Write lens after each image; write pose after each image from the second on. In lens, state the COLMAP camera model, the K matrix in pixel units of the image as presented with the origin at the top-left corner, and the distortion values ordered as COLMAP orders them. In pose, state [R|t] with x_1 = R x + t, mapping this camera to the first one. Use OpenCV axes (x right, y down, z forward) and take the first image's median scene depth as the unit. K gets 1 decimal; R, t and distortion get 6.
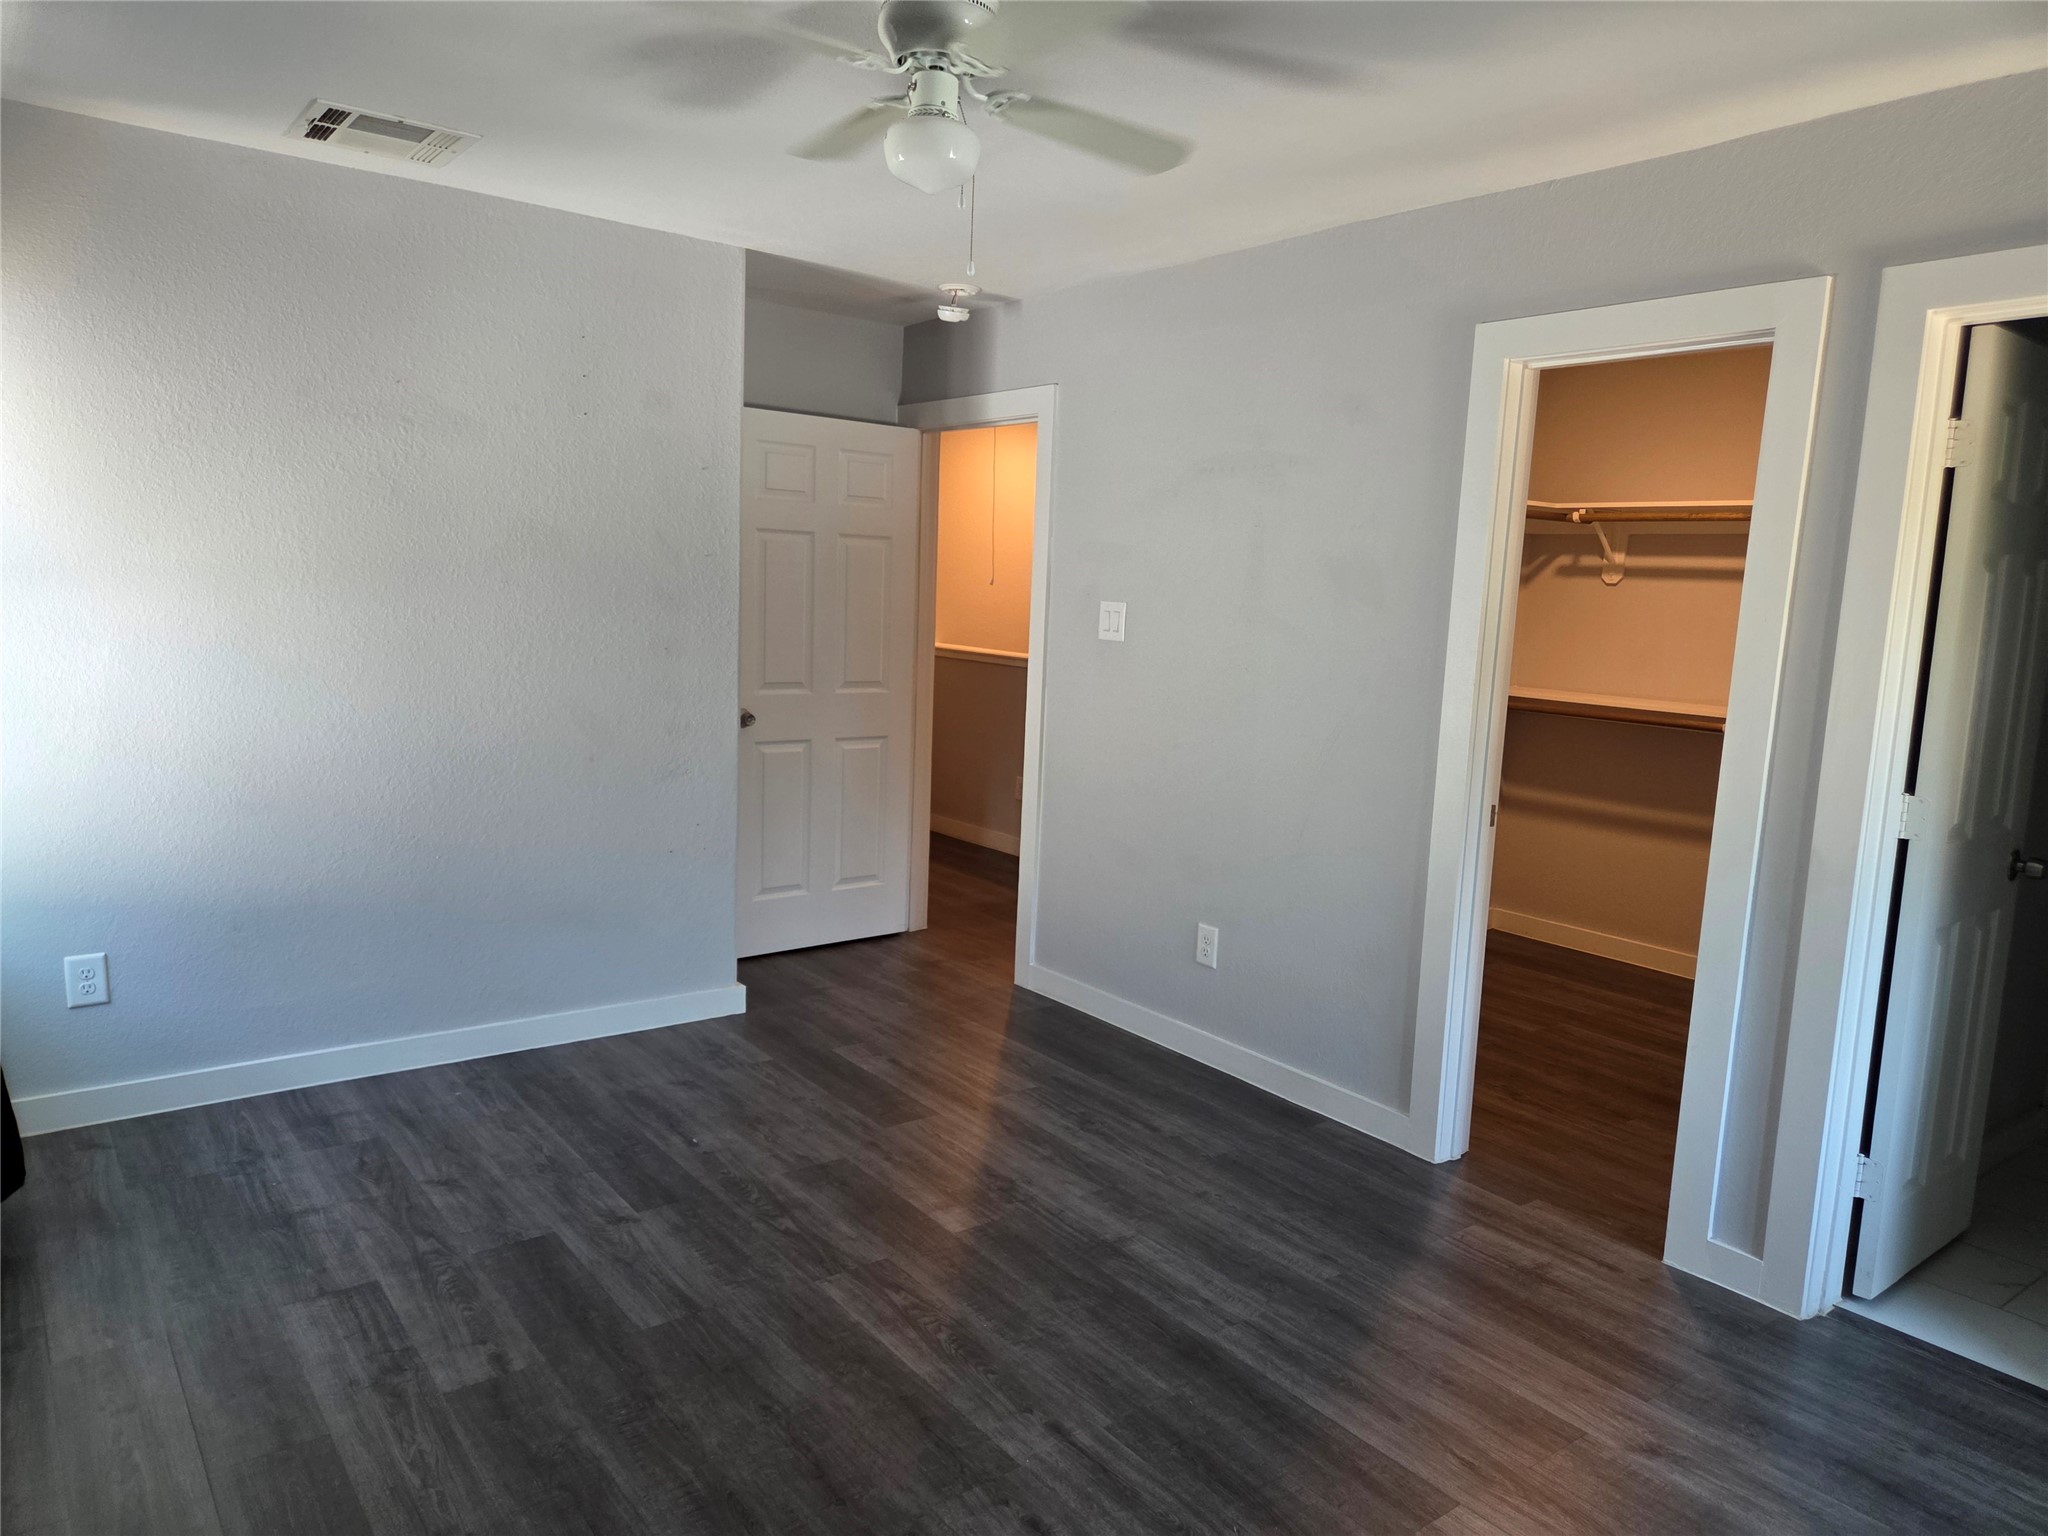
lens RADIAL K [[1361.5, 0, 1024.0], [0, 1361.5, 768.0], [0, 0, 1]] dist [-0.000388, -0.005945]
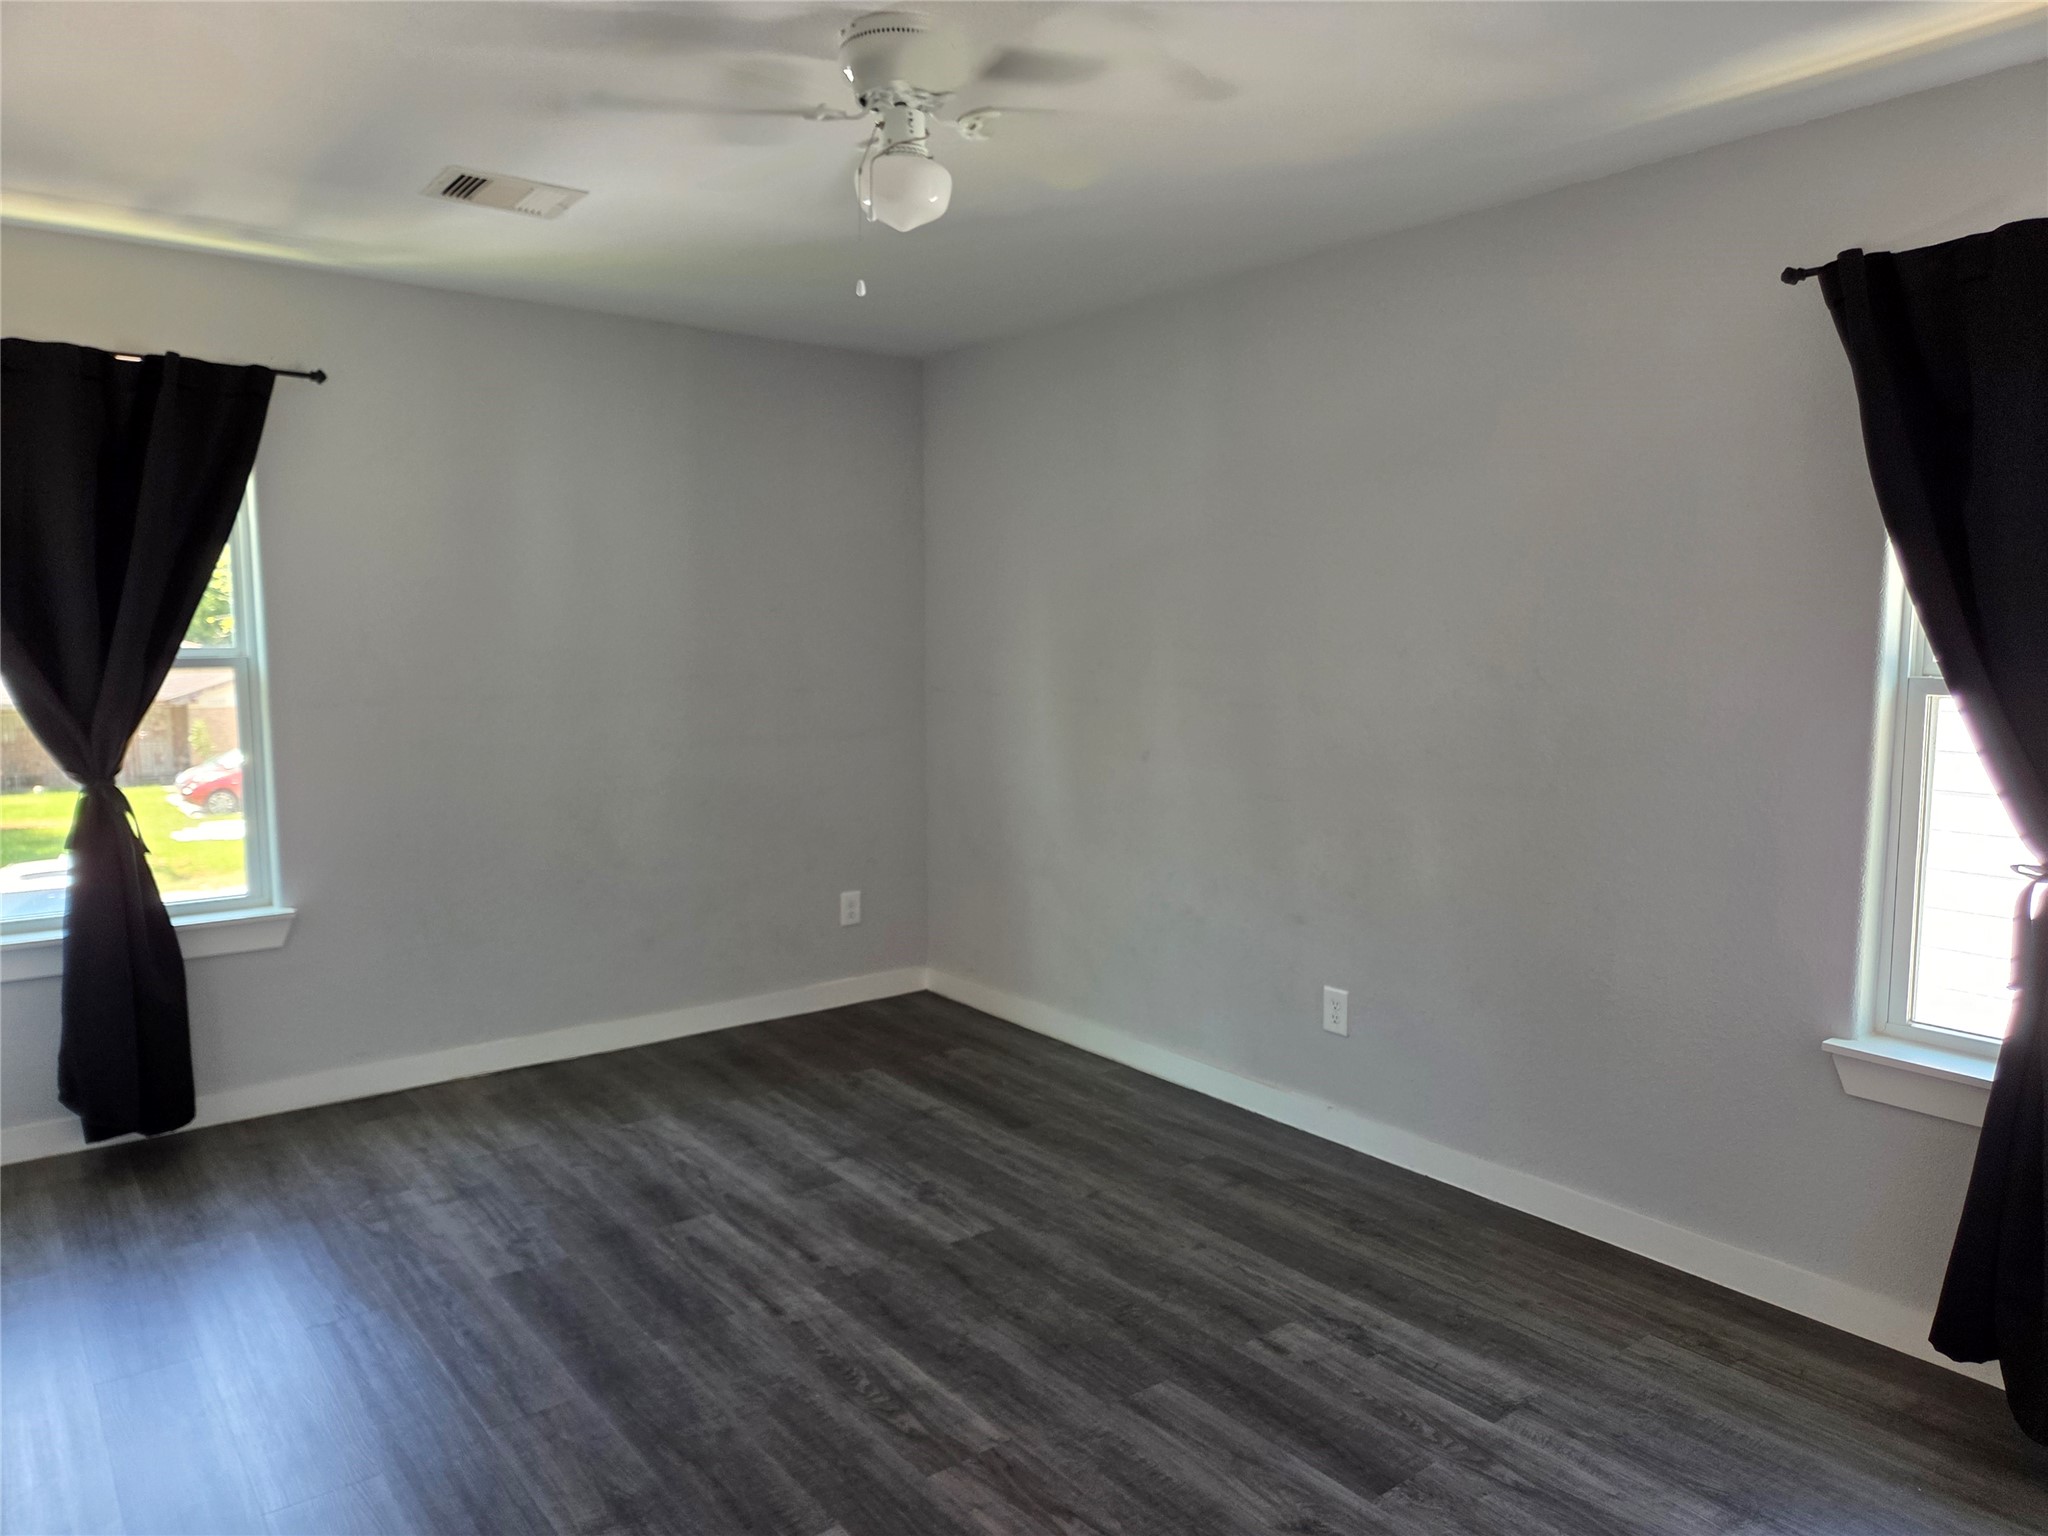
lens RADIAL K [[1361.5, 0, 1024.0], [0, 1361.5, 768.0], [0, 0, 1]] dist [-0.000388, -0.005945]
pose [[-0.998721, -0.047696, -0.016791, -0.138114], [-0.050311, 0.970558, 0.235556, -0.250472], [0.005062, 0.236099, -0.971716, 1.864018]]
